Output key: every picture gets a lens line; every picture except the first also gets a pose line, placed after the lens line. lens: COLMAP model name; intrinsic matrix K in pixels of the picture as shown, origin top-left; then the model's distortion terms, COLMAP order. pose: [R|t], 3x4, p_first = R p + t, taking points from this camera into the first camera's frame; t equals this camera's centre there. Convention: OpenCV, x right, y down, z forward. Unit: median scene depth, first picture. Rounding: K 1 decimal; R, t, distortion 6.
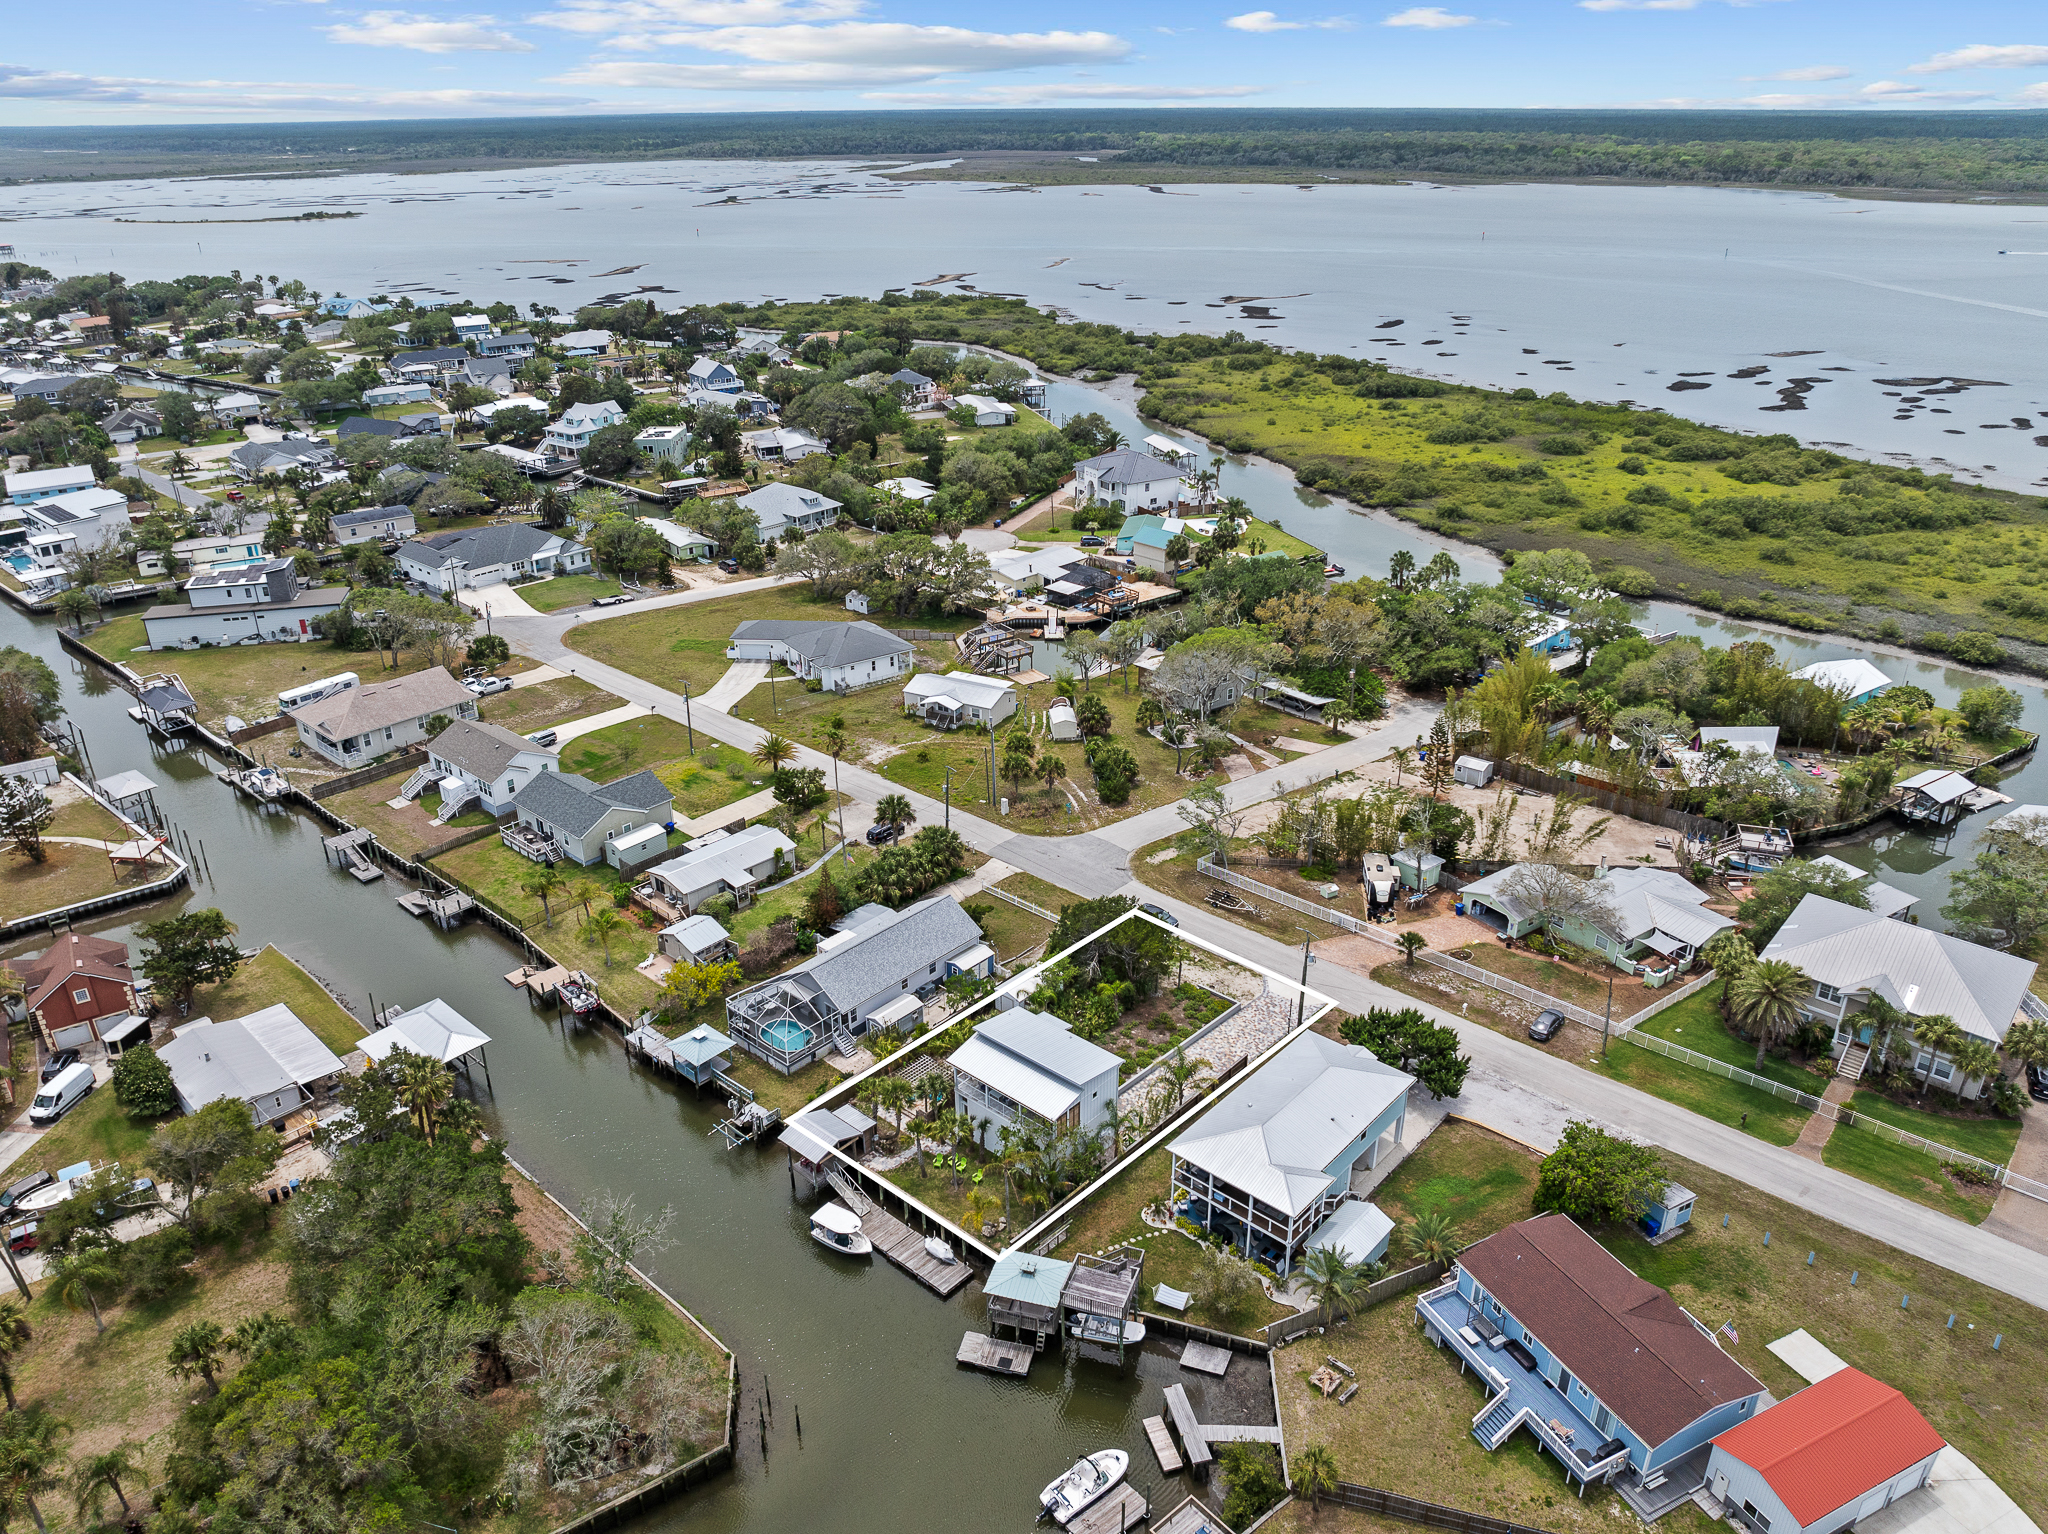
lens RADIAL K [[1421.9, 0, 1022.5], [0, 1421.9, 792.7], [0, 0, 1]] dist [-0.035231, 0.002656]
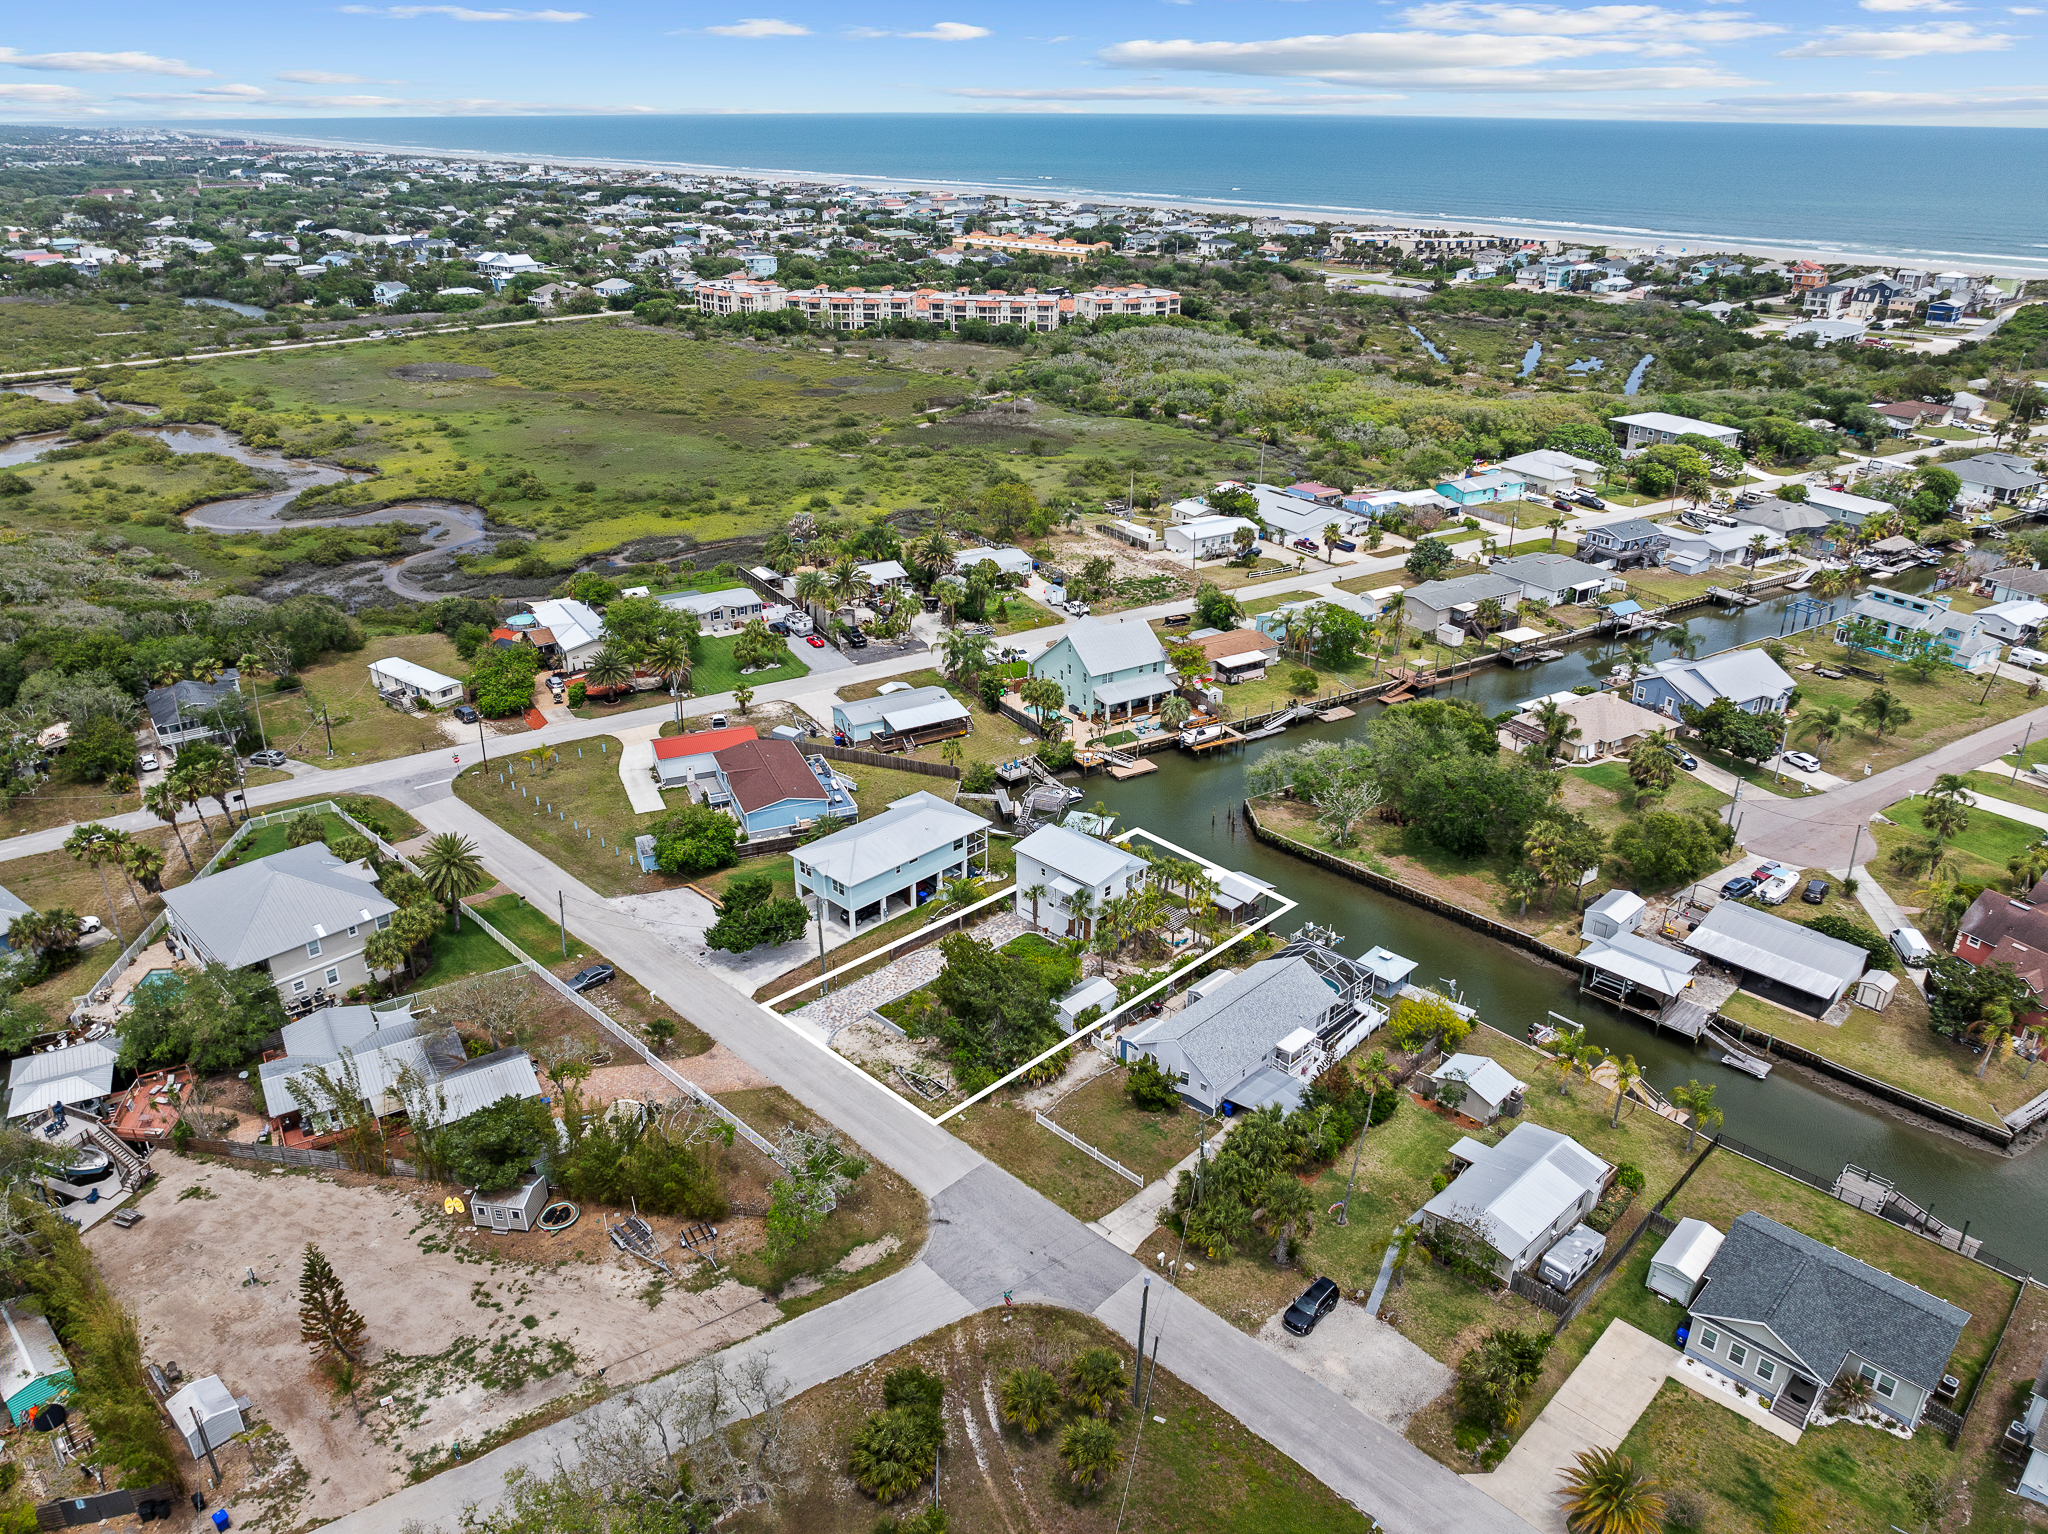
lens RADIAL K [[1436.5, 0, 1024.0], [0, 1436.5, 767.0], [0, 0, 1]] dist [-0.040037, -0.000116]
pose [[-0.998820, -0.013417, 0.046667, 0.000761], [0.027705, 0.631804, 0.774633, -0.496070], [-0.039877, 0.775012, -0.630687, 1.013063]]
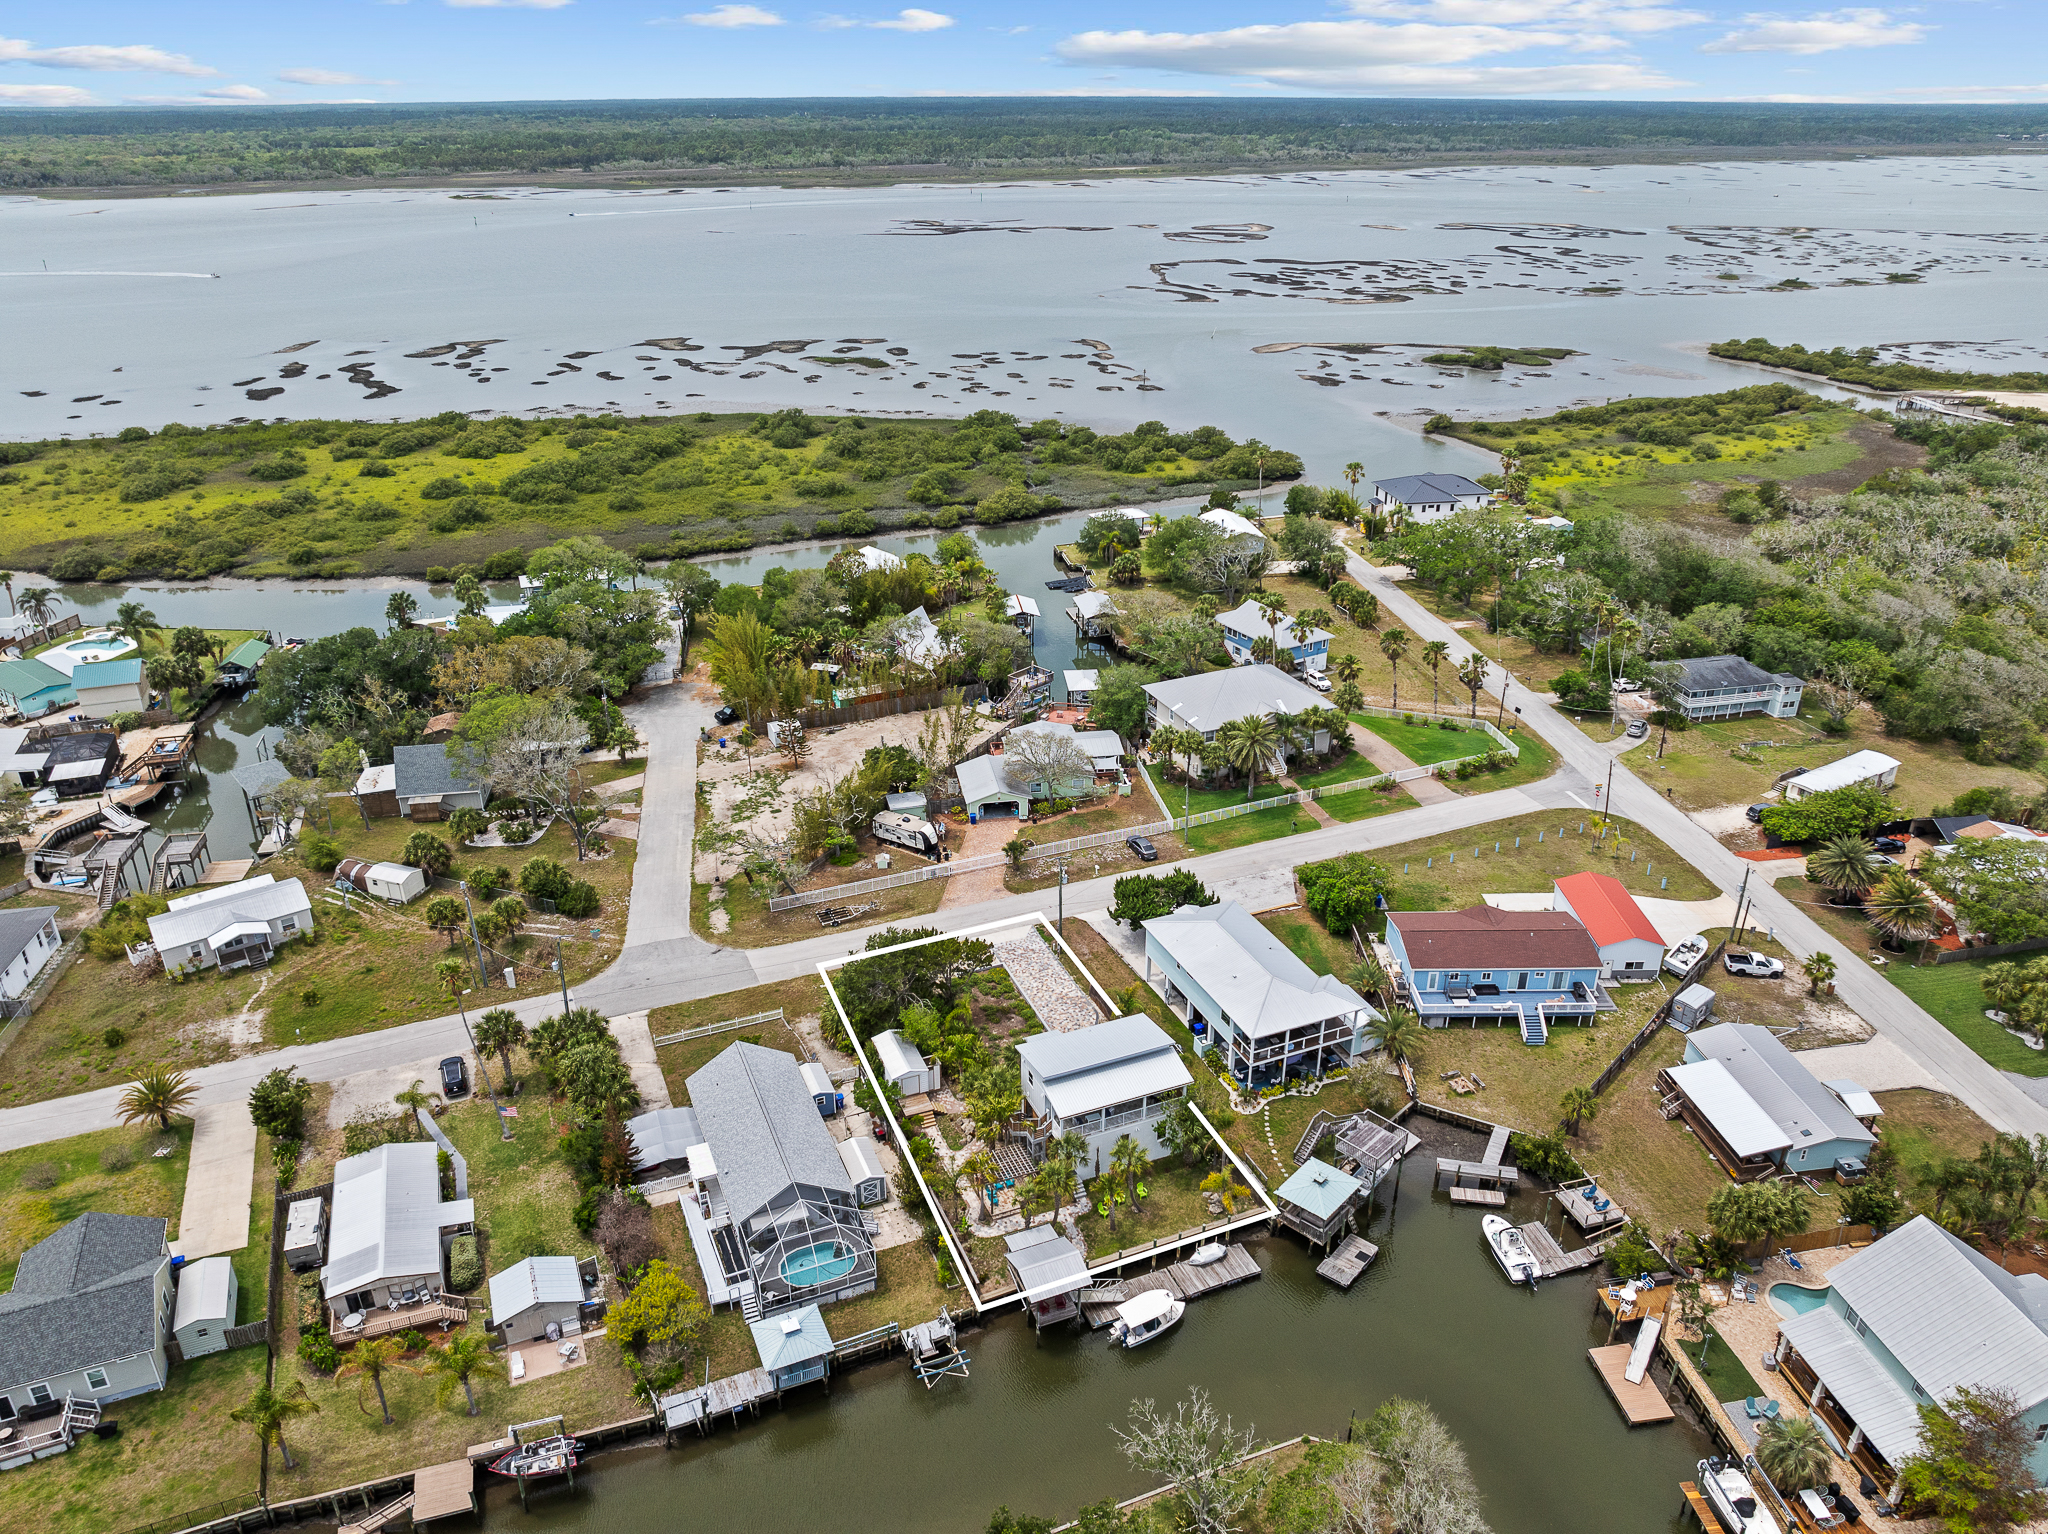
lens RADIAL K [[1436.5, 0, 1024.0], [0, 1436.5, 767.0], [0, 0, 1]] dist [-0.040037, -0.000116]
pose [[0.424283, -0.379855, 0.822006, -0.436048], [0.393450, 0.894929, 0.210472, -0.130793], [-0.815586, 0.234119, 0.529157, 0.272290]]
